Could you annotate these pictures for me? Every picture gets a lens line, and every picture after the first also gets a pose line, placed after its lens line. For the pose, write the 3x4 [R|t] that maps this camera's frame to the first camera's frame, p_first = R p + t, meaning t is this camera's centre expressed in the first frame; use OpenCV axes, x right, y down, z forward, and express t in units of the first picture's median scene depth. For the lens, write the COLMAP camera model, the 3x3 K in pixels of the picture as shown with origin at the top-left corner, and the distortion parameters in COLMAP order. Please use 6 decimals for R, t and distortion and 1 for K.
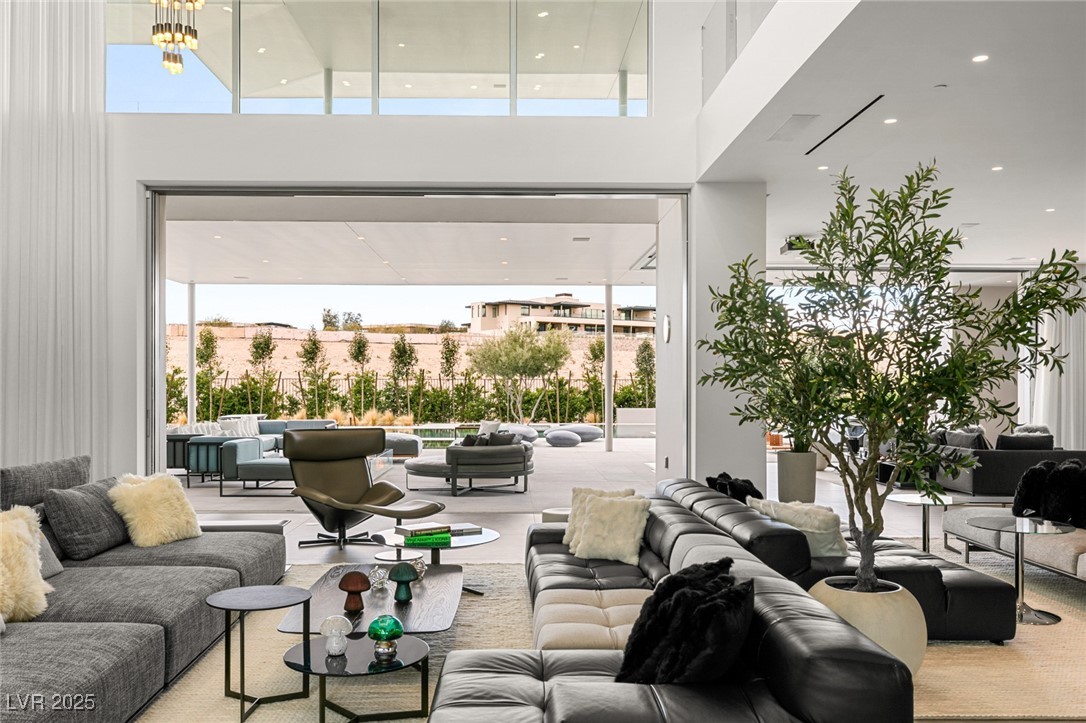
lens RADIAL K [[913.4, 0, 531.4], [0, 913.4, 391.4], [0, 0, 1]] dist [-0.008155, 0.003287]
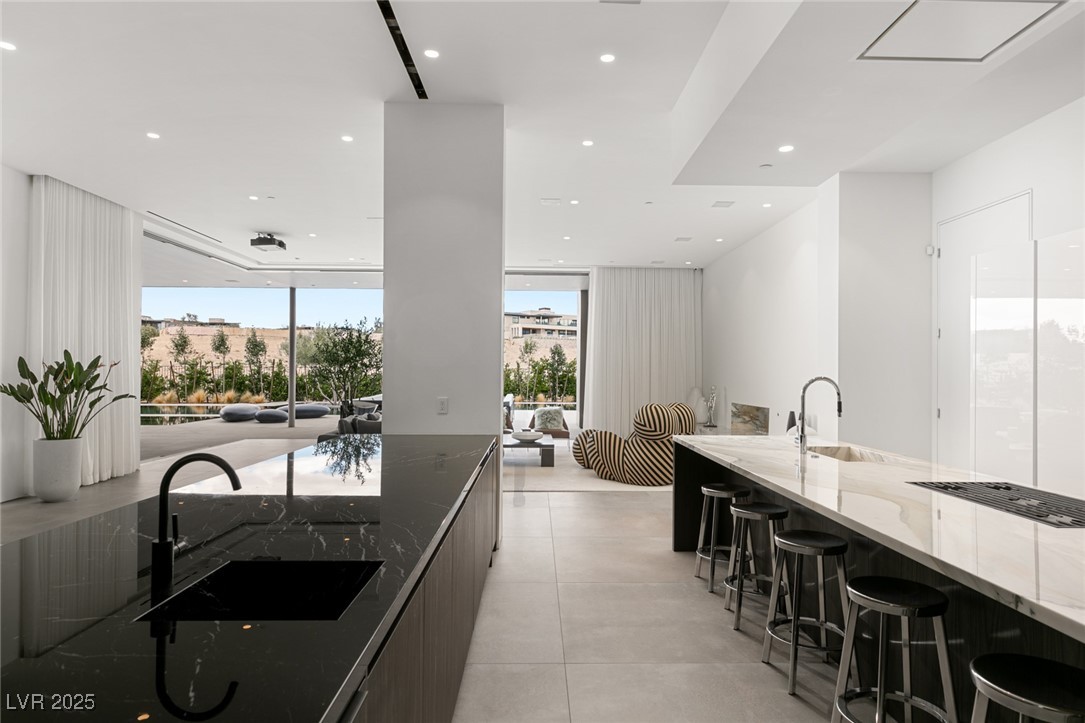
lens RADIAL K [[635.6, 0, 545.8], [0, 635.6, 365.9], [0, 0, 1]] dist [0.004385, -0.000270]
pose [[0.999977, 0.005436, -0.004166, 0.254295], [-0.005507, 0.999835, -0.017333, -0.001021], [0.004071, 0.017356, 0.999841, 0.103146]]
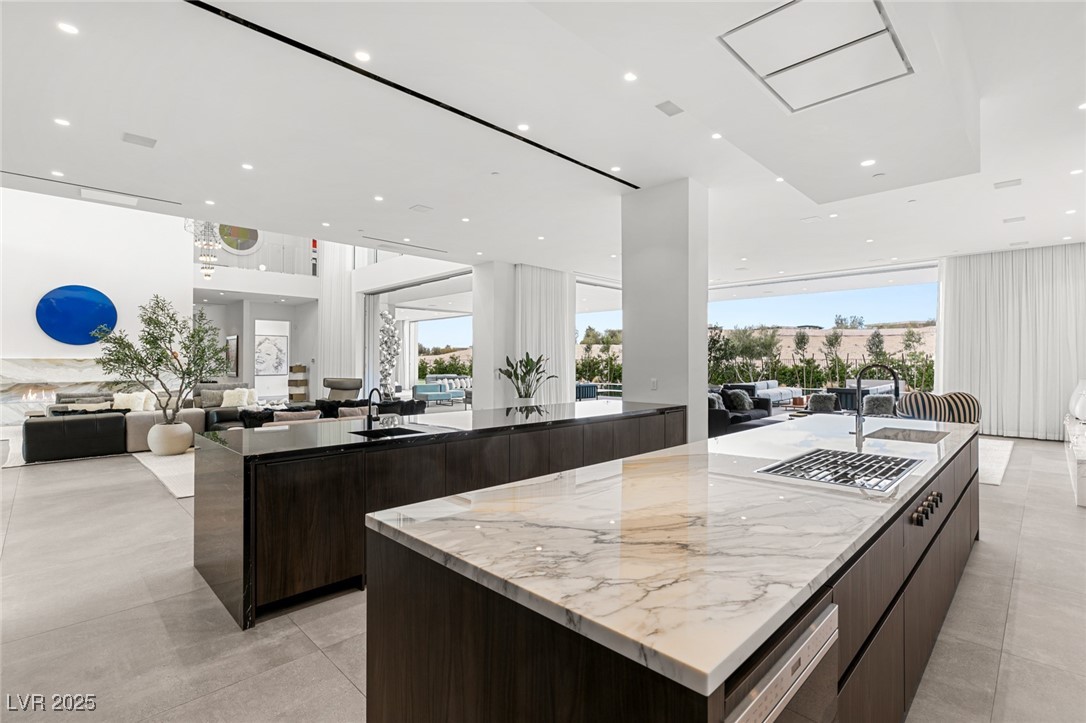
lens RADIAL K [[504.8, 0, 540.3], [0, 504.8, 354.1], [0, 0, 1]] dist [-0.003197, -0.000814]
pose [[0.683756, -0.011554, -0.729619, 0.338871], [-0.006190, 0.999747, -0.021633, -0.000782], [0.729684, 0.019308, 0.683511, 0.098317]]
